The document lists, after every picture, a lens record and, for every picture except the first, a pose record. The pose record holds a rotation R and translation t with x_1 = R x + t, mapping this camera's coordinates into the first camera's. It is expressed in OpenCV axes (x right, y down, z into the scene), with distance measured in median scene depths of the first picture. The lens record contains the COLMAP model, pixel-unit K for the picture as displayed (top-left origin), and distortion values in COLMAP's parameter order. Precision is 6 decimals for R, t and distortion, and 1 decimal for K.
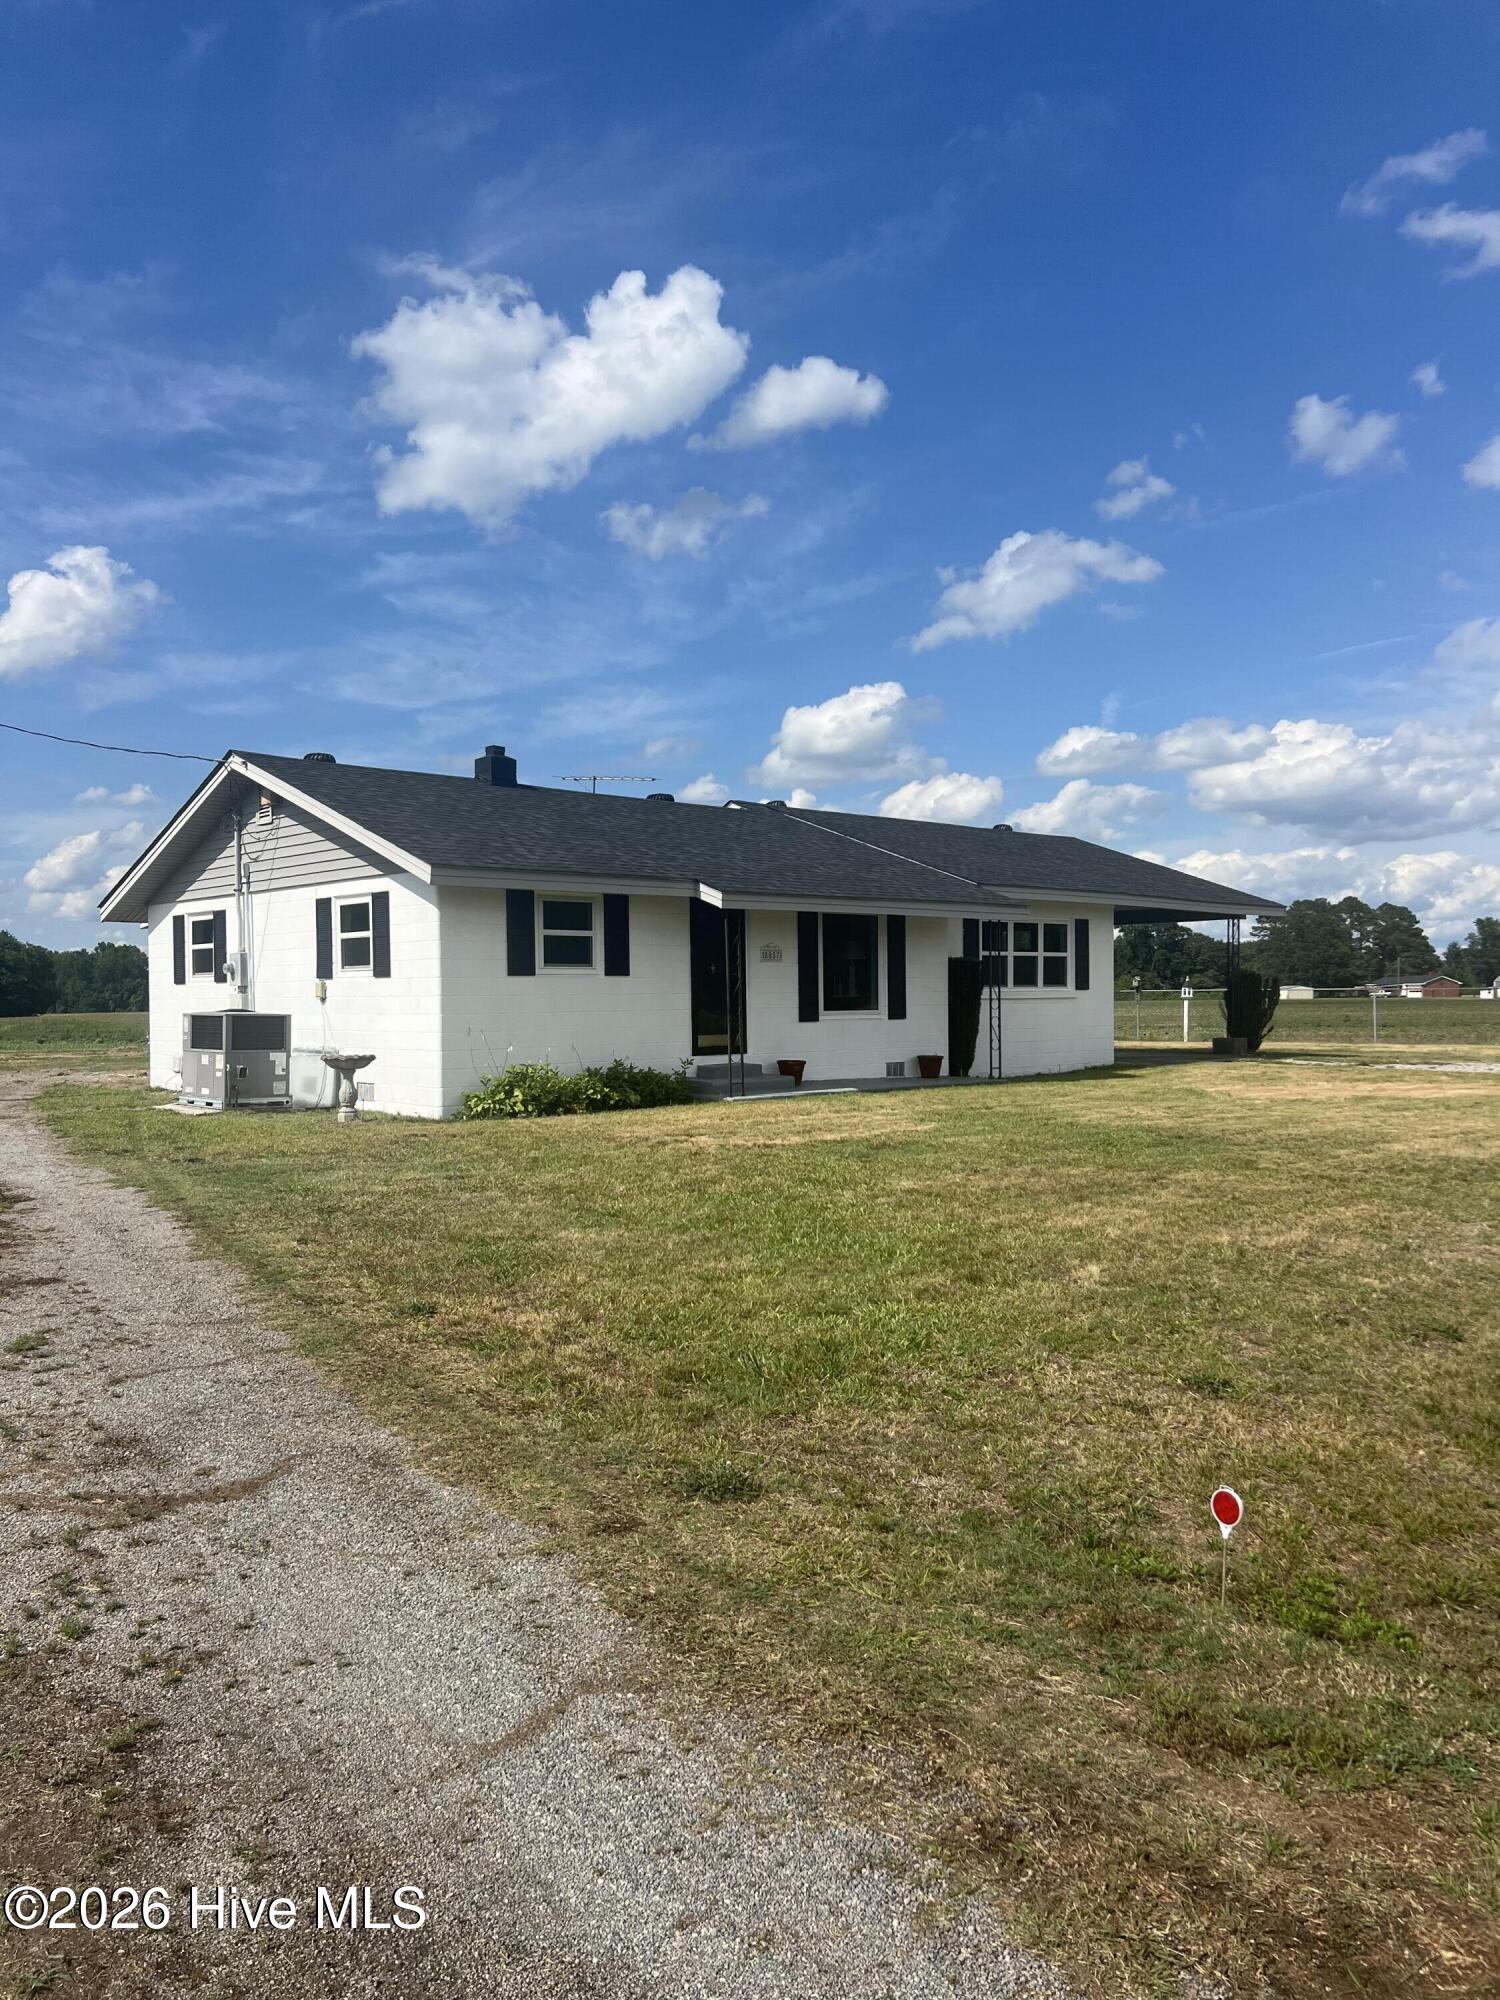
lens RADIAL K [[1525.7, 0, 715.0], [0, 1525.7, 1045.1], [0, 0, 1]] dist [0.059621, -0.023403]
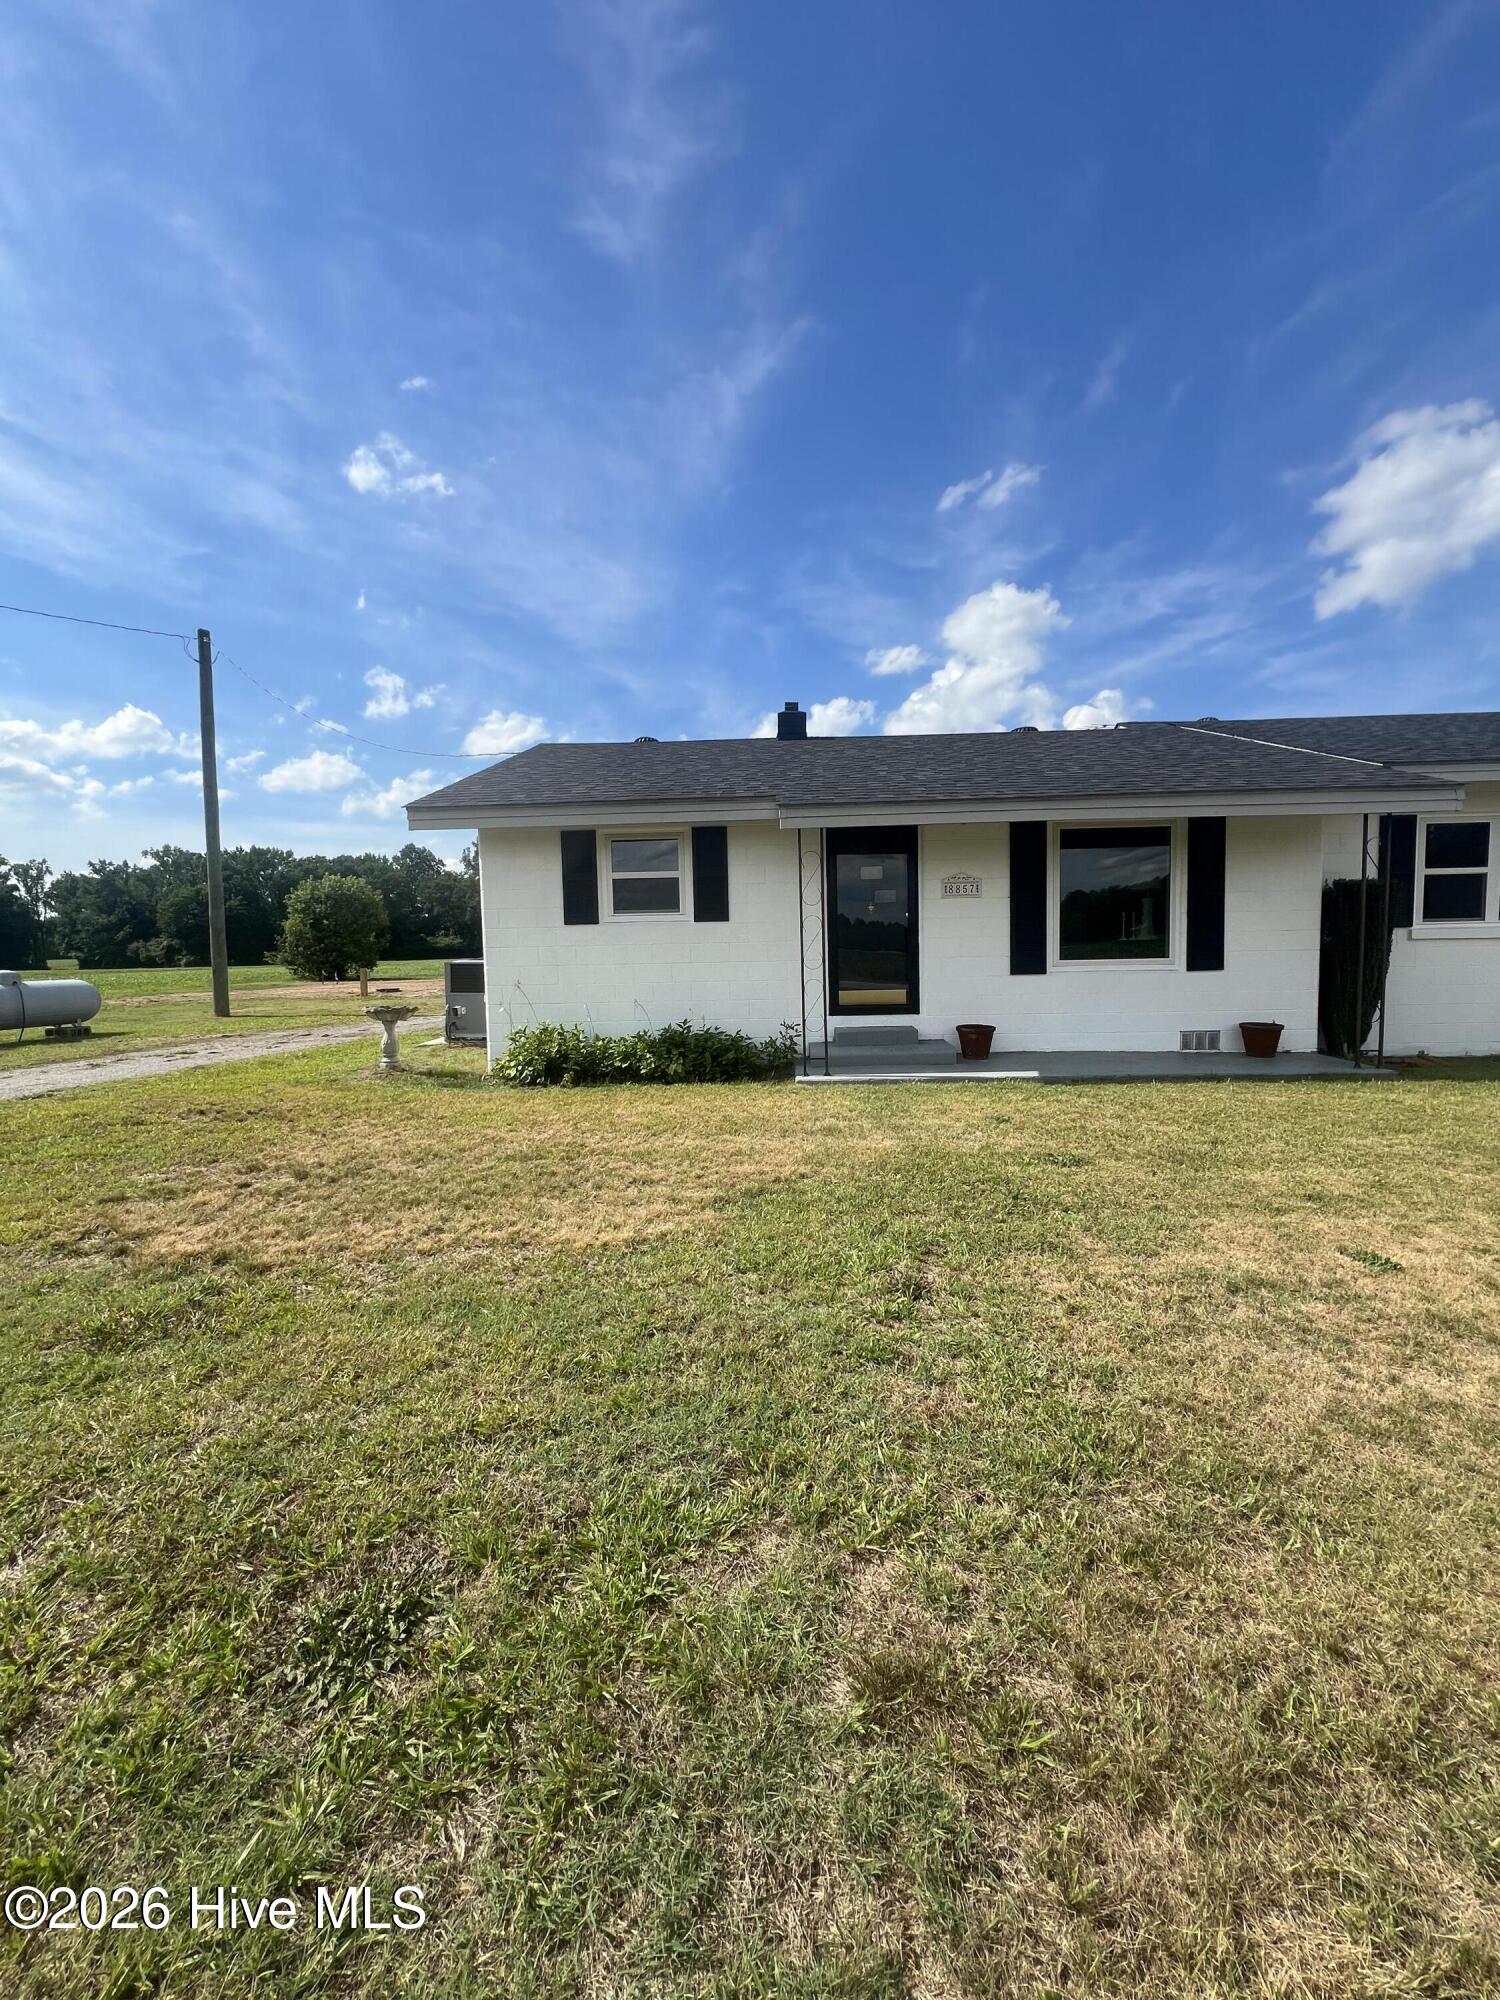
lens RADIAL K [[805.5, 0, 739.1], [0, 805.5, 1004.8], [0, 0, 1]] dist [-0.002305, 0.001591]
pose [[0.726947, 0.046576, -0.685113, 0.226782], [-0.008543, 0.998233, 0.058798, -0.021953], [0.686641, -0.036890, 0.726060, 0.592973]]
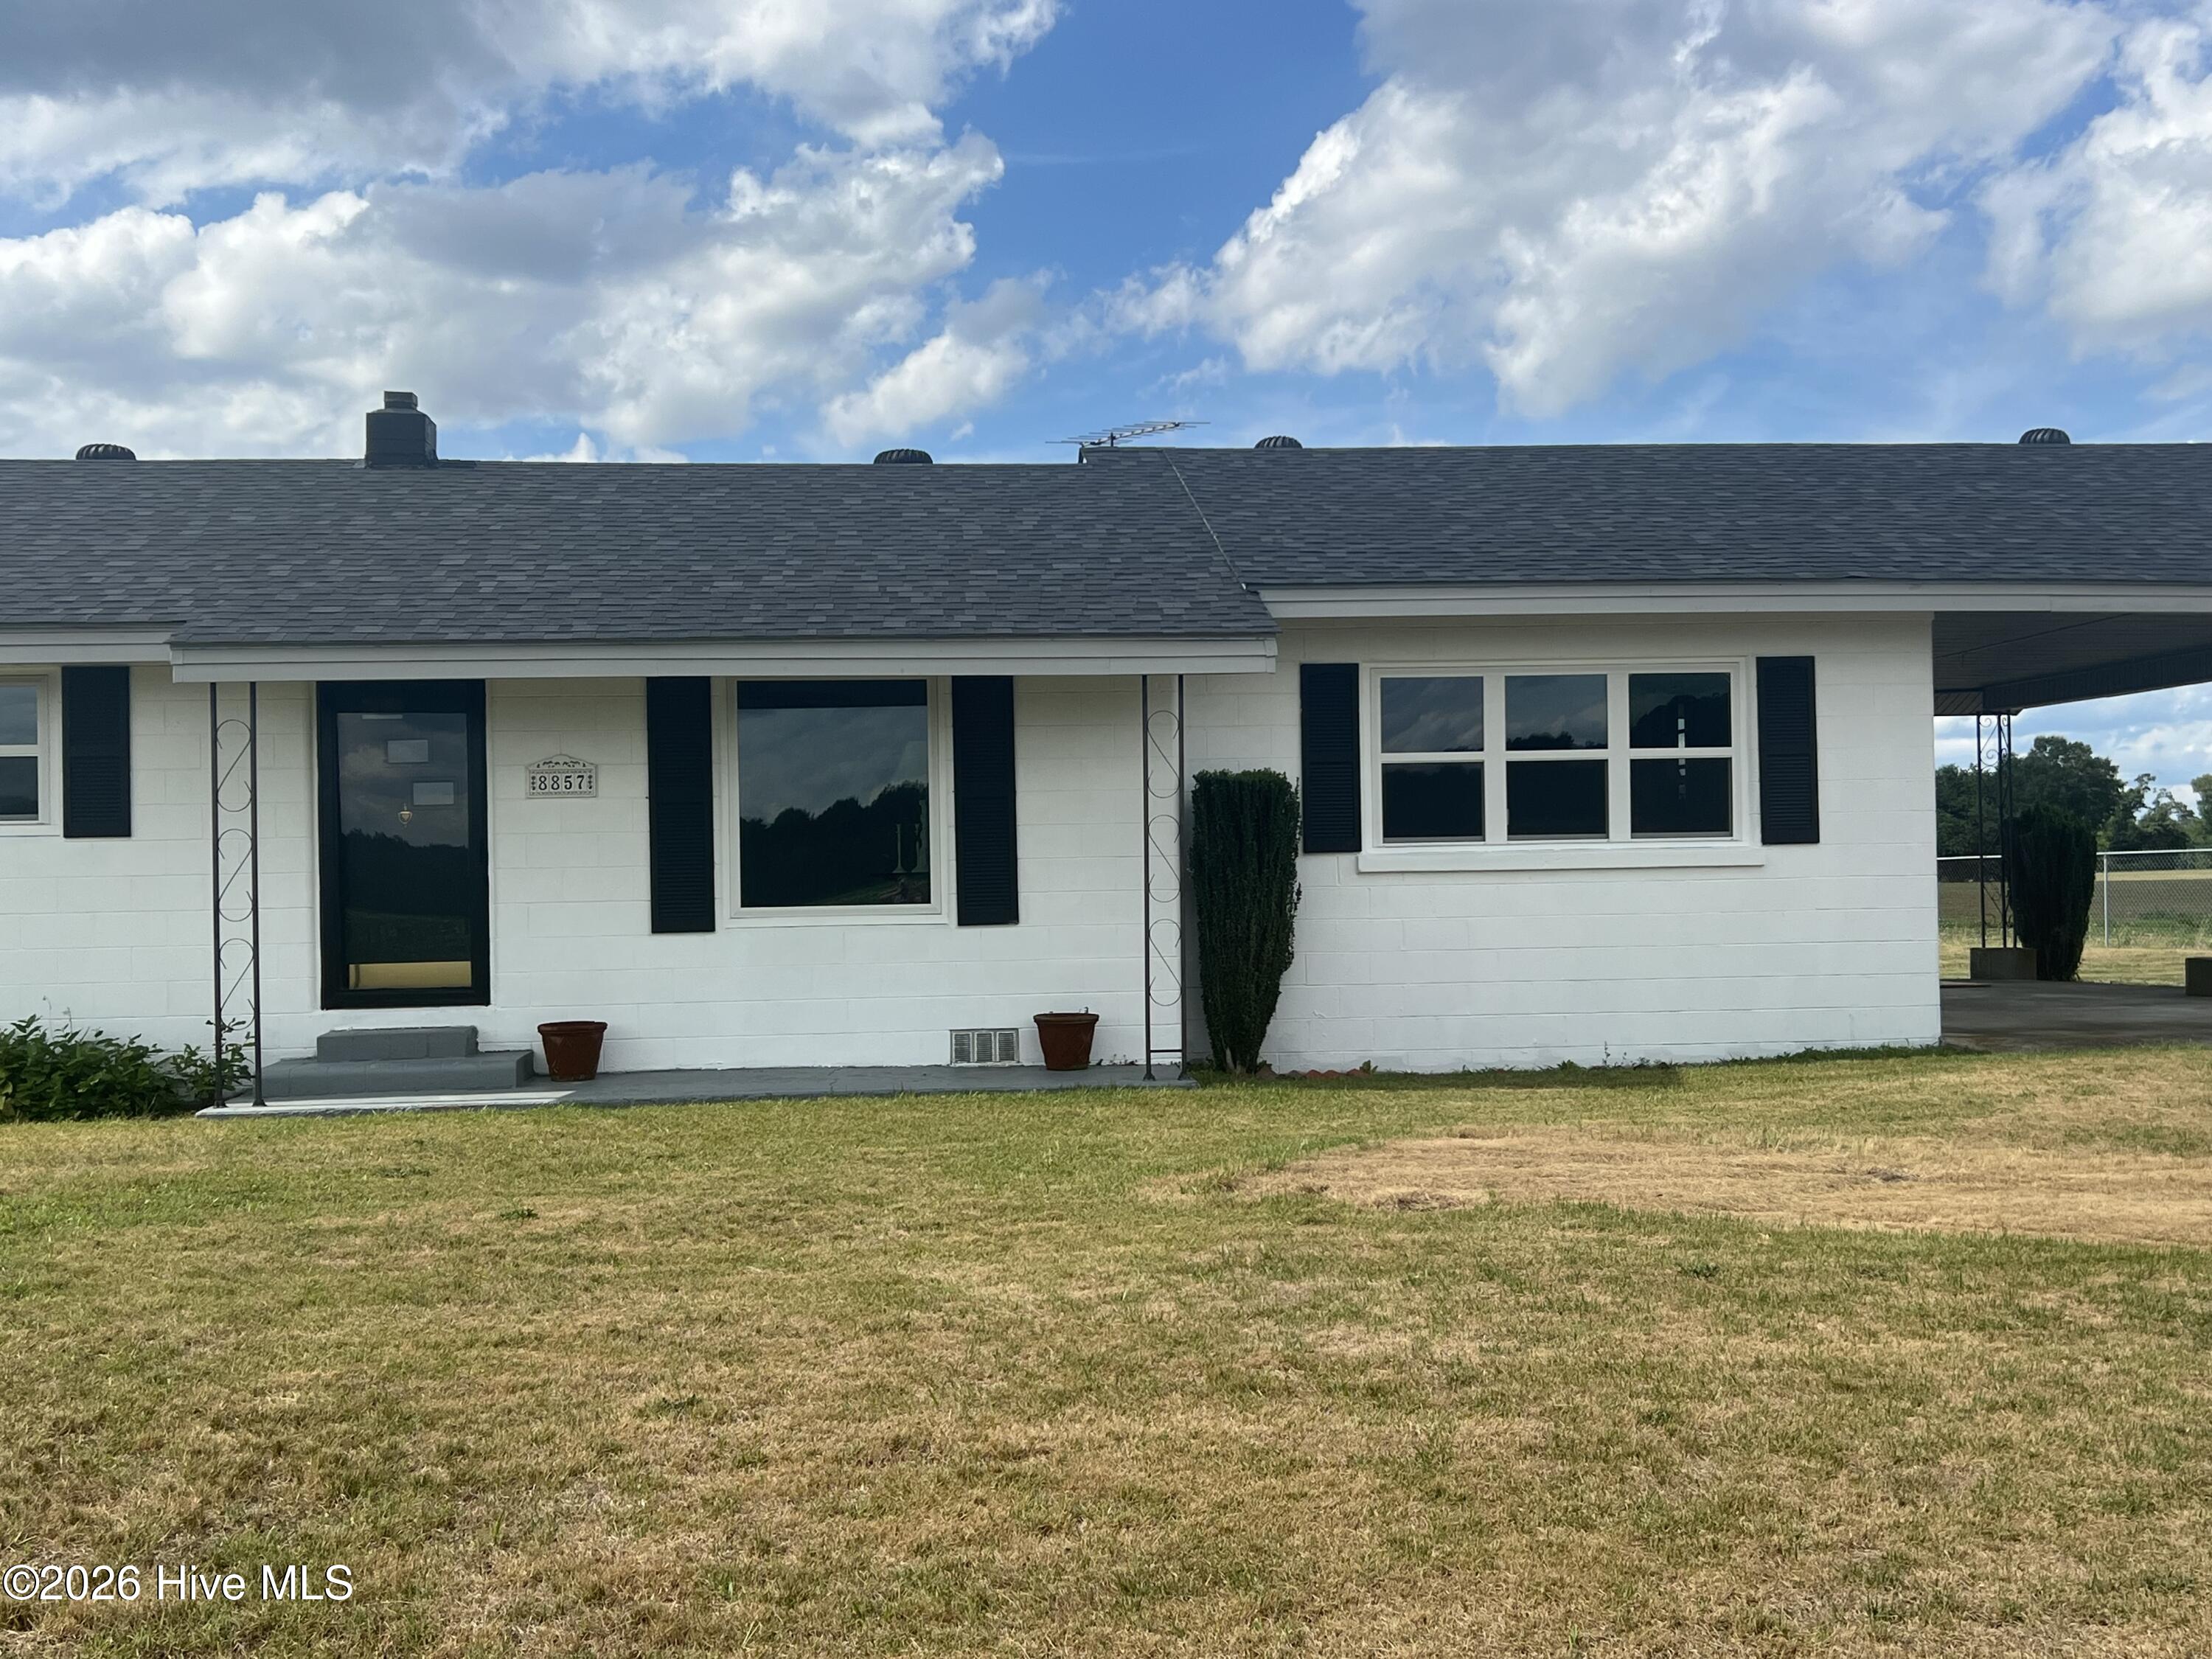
lens RADIAL K [[2389.5, 0, 1112.9], [0, 2389.5, 838.7], [0, 0, 1]] dist [0.054916, 0.000000]
pose [[0.804380, -0.015358, -0.593916, 0.551003], [-0.007657, 0.999315, -0.036212, -0.017756], [0.594065, 0.033675, 0.803712, 0.511996]]
